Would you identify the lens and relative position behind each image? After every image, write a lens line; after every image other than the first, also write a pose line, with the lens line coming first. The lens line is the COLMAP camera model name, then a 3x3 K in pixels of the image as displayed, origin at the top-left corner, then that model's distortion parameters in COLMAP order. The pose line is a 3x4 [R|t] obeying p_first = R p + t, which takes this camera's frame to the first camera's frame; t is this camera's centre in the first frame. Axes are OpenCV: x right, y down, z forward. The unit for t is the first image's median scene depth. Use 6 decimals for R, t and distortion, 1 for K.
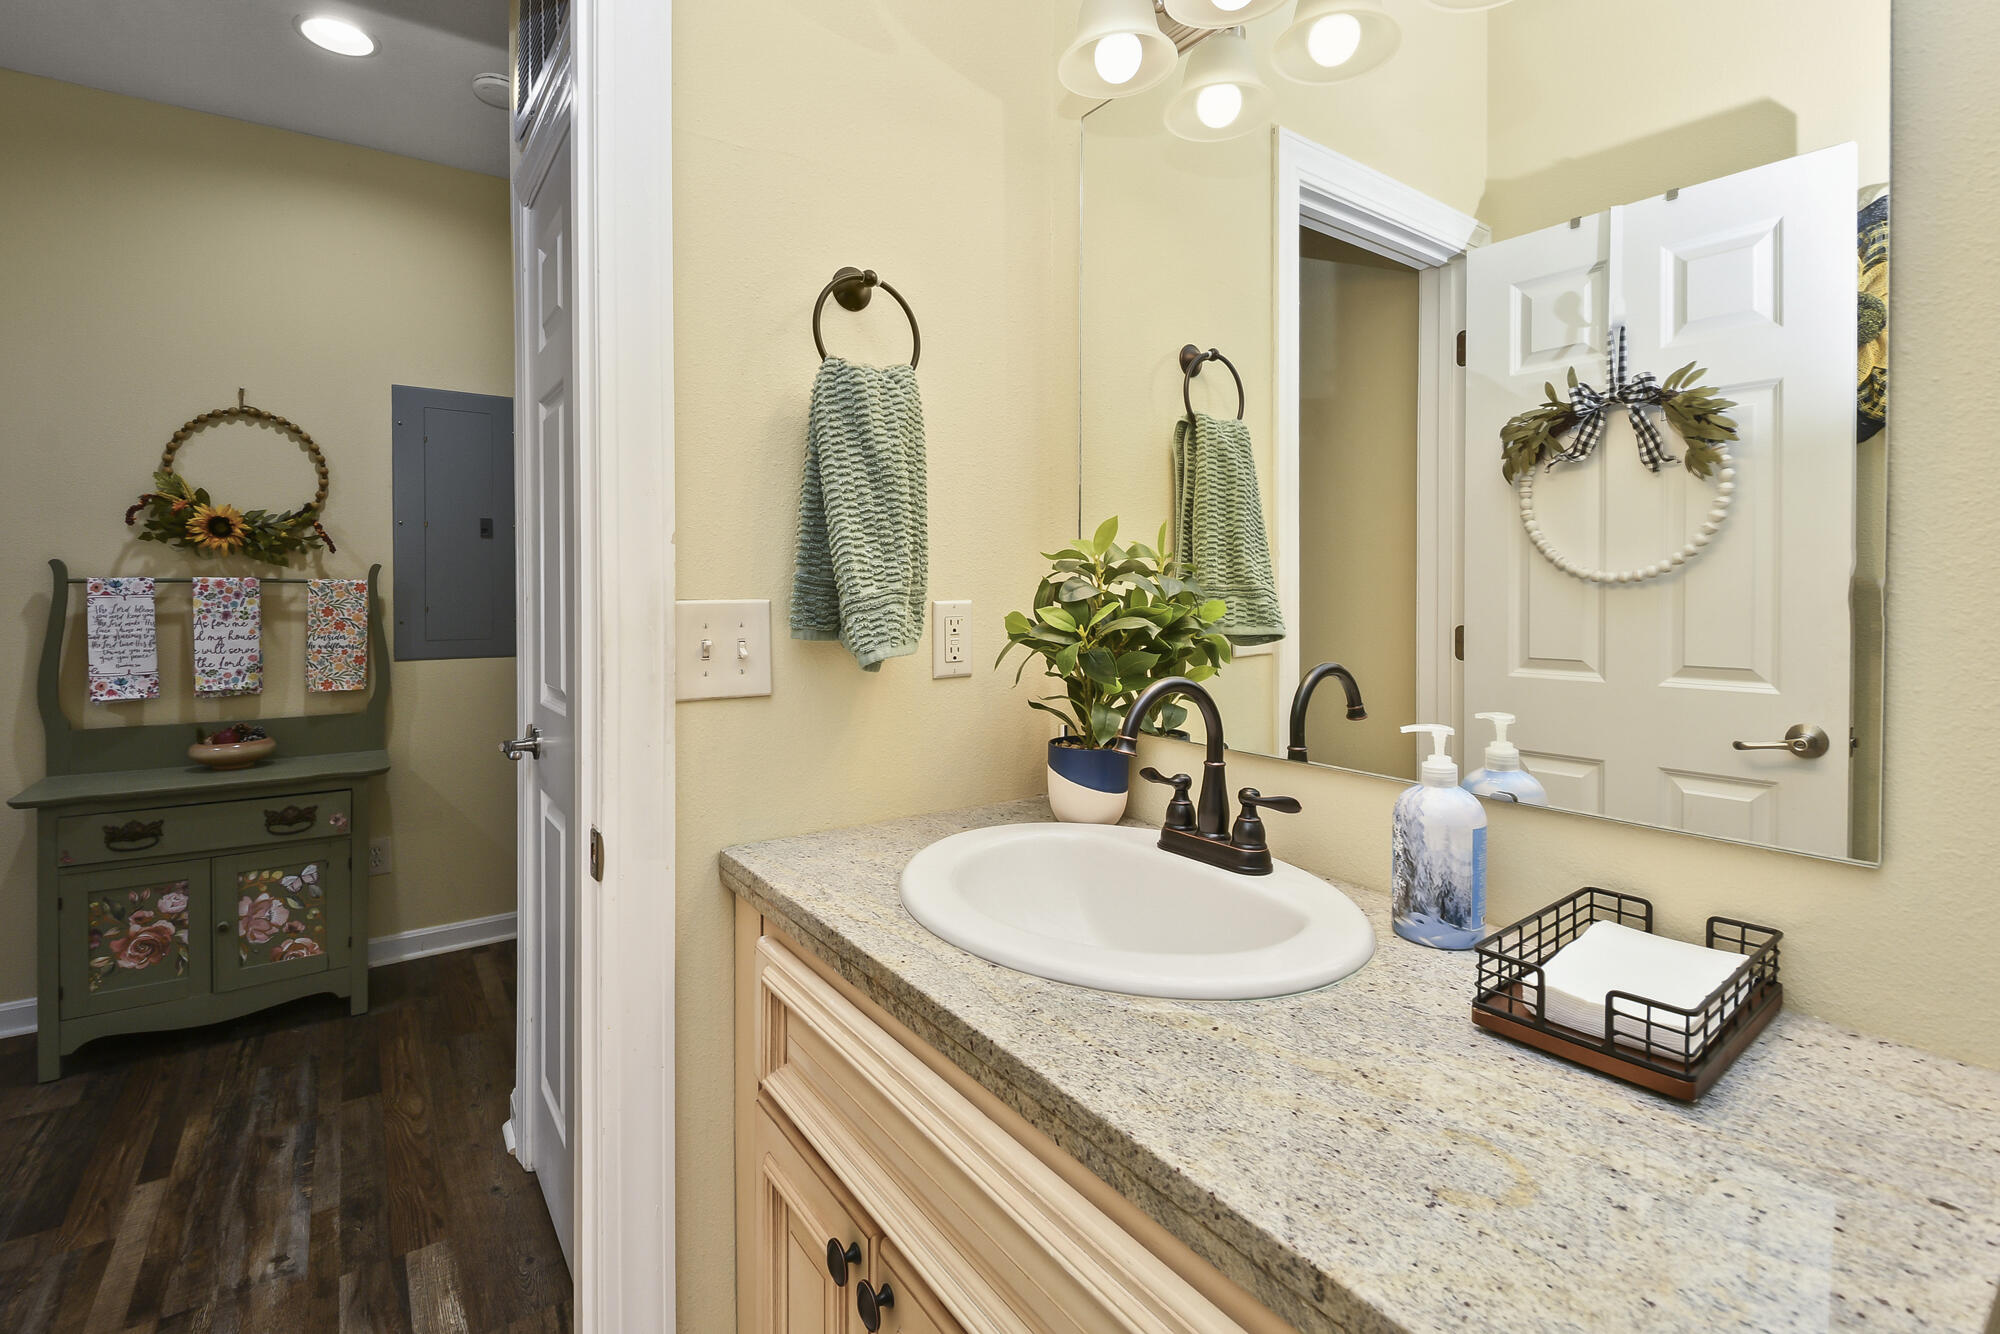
lens RADIAL K [[901.0, 0, 998.0], [0, 901.0, 617.8], [0, 0, 1]] dist [0.066271, -0.000303]
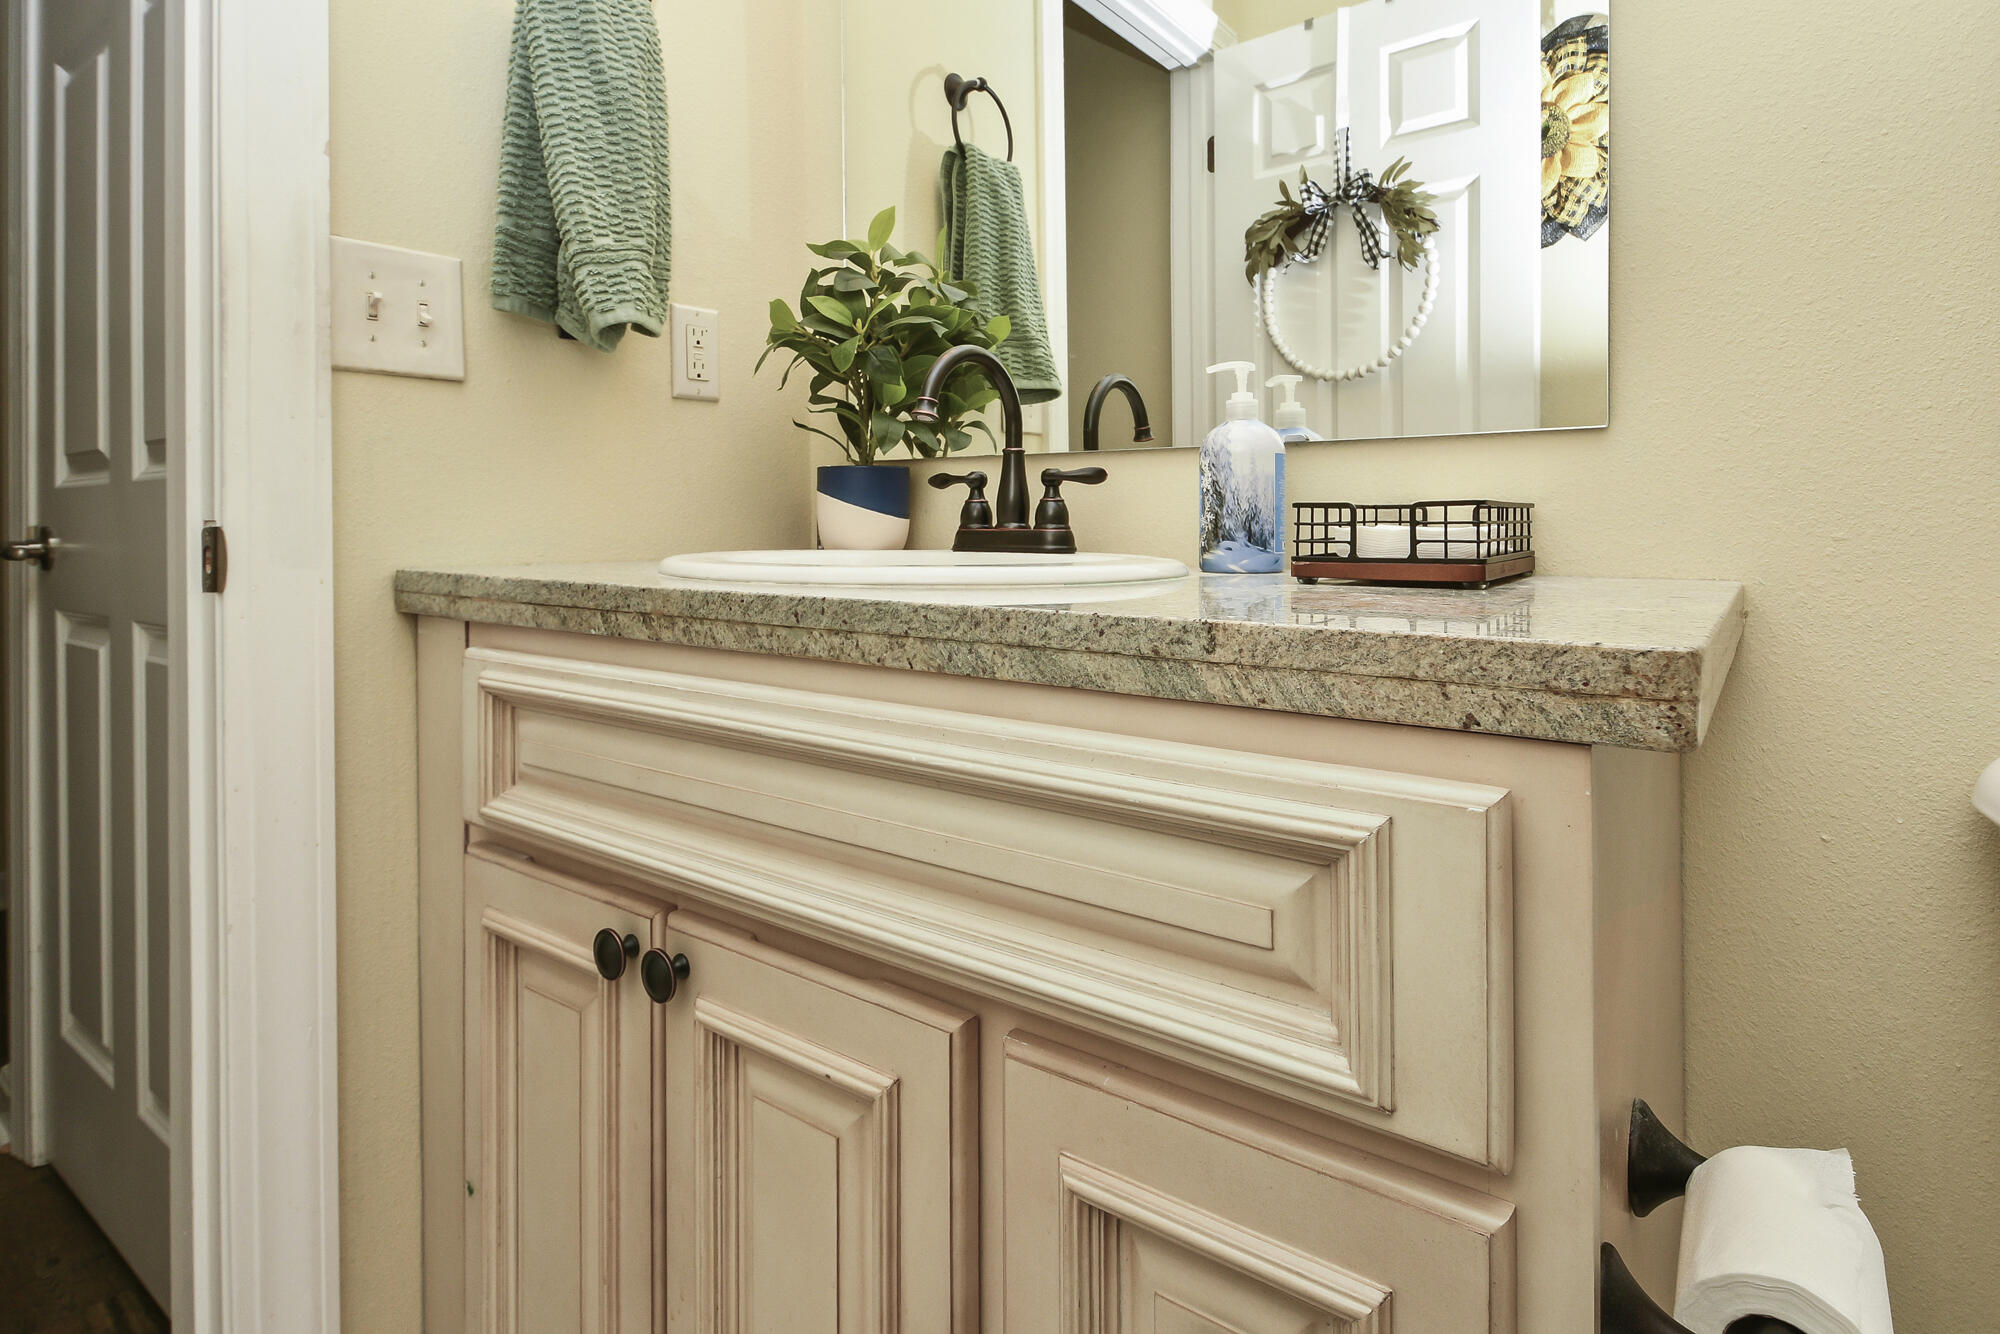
lens RADIAL K [[1052.4, 0, 993.9], [0, 1052.4, 568.4], [0, 0, 1]] dist [0.030395, -0.001021]
pose [[0.953924, -0.007407, 0.299957, -0.092166], [0.014134, 0.999695, -0.020262, 0.274787], [-0.299715, 0.023568, 0.953738, -0.006477]]
